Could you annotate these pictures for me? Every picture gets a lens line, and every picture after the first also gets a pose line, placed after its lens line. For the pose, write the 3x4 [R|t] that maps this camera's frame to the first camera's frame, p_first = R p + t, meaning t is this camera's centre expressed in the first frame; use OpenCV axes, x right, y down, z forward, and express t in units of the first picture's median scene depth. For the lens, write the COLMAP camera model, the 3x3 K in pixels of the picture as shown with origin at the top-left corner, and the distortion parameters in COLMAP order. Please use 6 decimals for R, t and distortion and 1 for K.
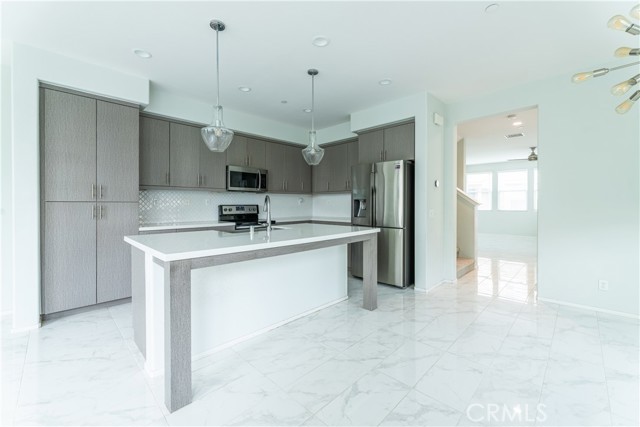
lens RADIAL K [[267.4, 0, 321.8], [0, 267.4, 204.8], [0, 0, 1]] dist [0.000201, 0.000026]
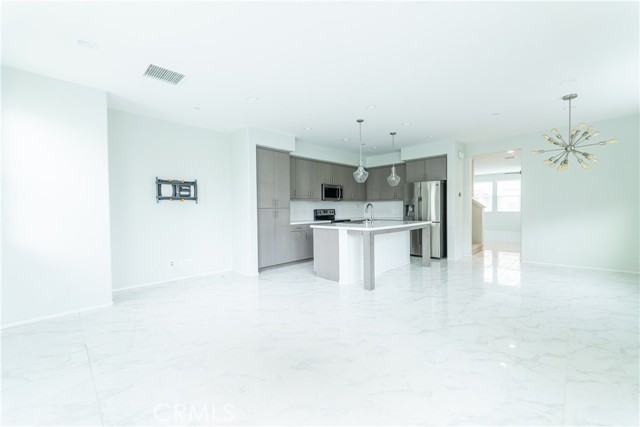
lens RADIAL K [[265.9, 0, 320.0], [0, 265.9, 213.5], [0, 0, 1]] dist [-0.000584, -0.000098]
pose [[0.999927, -0.011782, -0.002637, -0.369403], [0.011819, 0.999821, 0.014746, 0.001314], [0.002463, -0.014776, 0.999888, -0.544761]]
